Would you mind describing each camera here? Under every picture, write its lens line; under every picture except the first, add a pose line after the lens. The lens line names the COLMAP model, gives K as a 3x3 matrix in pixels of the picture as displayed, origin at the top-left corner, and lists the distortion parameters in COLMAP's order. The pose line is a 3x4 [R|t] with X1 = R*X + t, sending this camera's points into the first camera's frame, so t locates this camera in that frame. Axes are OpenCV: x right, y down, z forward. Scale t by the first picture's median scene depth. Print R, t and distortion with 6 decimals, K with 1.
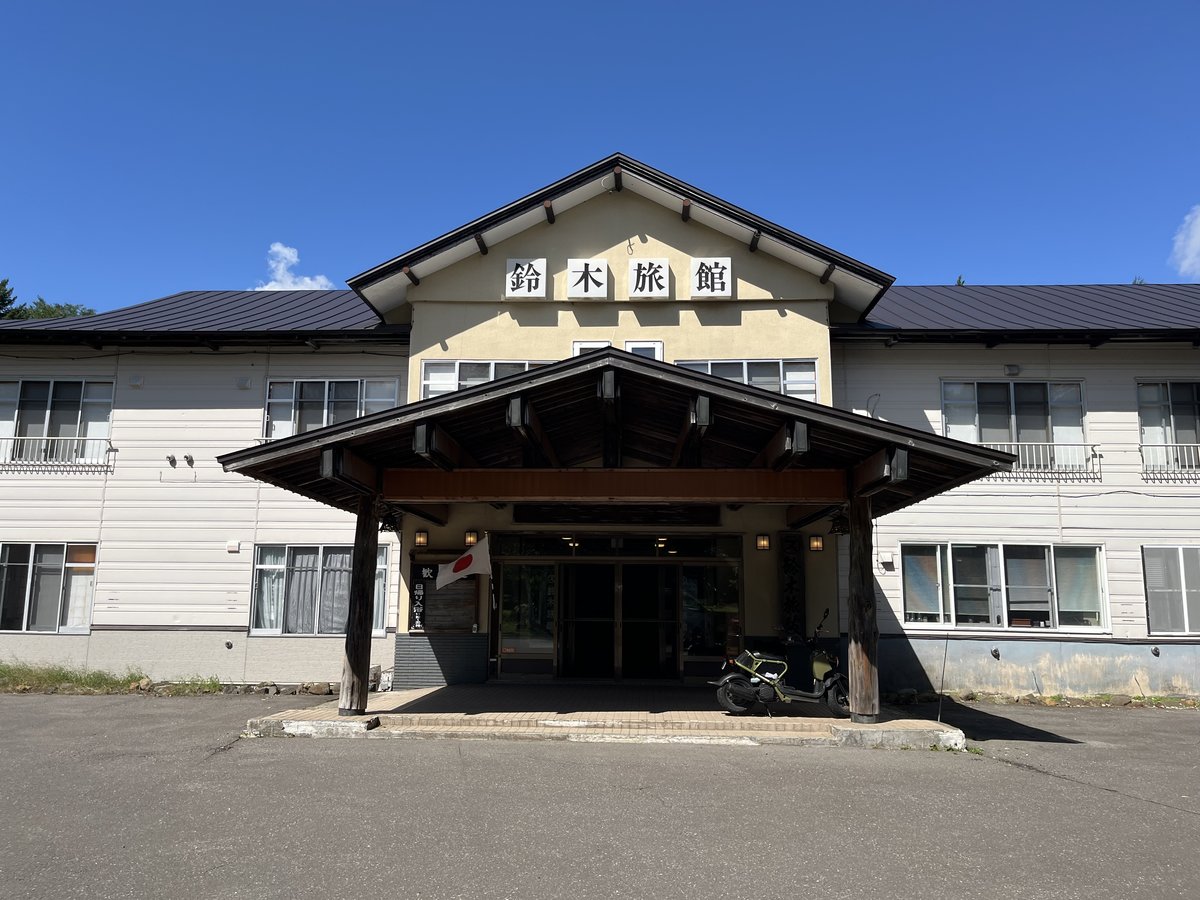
lens RADIAL K [[908.4, 0, 592.7], [0, 908.4, 458.2], [0, 0, 1]] dist [0.067834, -0.092426]
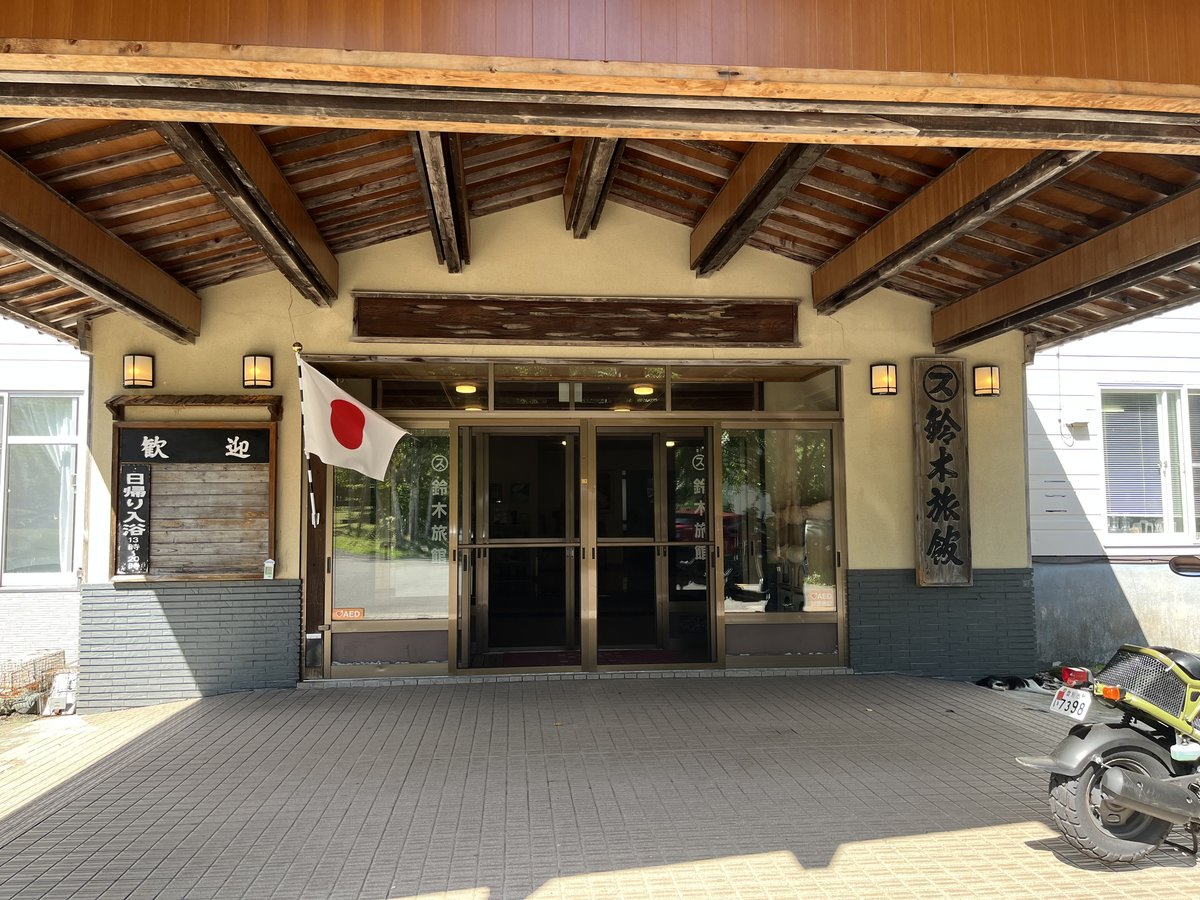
lens RADIAL K [[906.2, 0, 600.0], [0, 906.2, 450.0], [0, 0, 1]] dist [0.067904, -0.087020]
pose [[0.988503, -0.007024, 0.151040, -0.035456], [-0.006148, 0.996227, 0.086562, 0.086141], [-0.151078, -0.086496, 0.984730, 0.523492]]
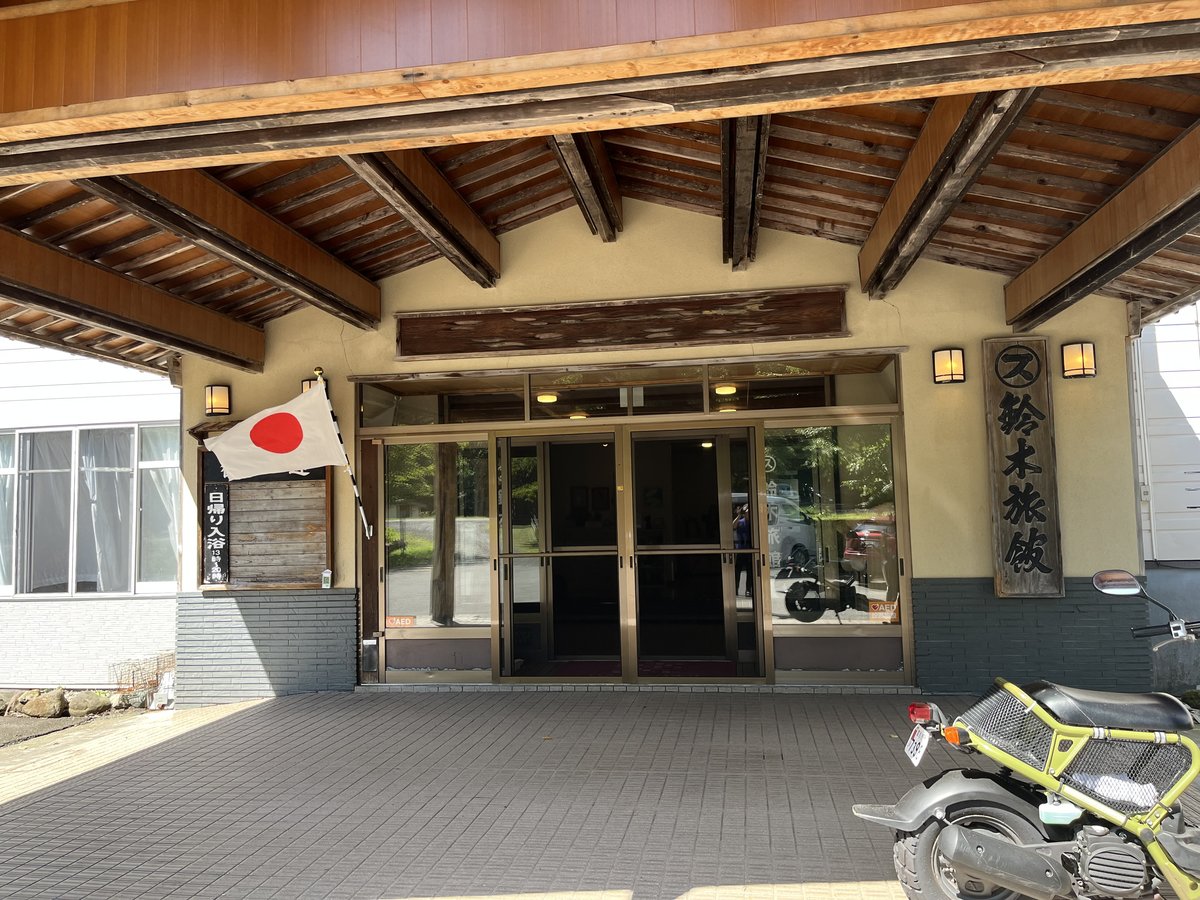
lens RADIAL K [[906.0, 0, 593.8], [0, 906.0, 446.6], [0, 0, 1]] dist [0.061041, -0.080100]
pose [[0.993396, -0.044905, -0.105582, 0.060756], [0.053059, 0.995716, 0.075732, 0.086245], [0.101729, -0.080834, 0.991523, 0.529713]]
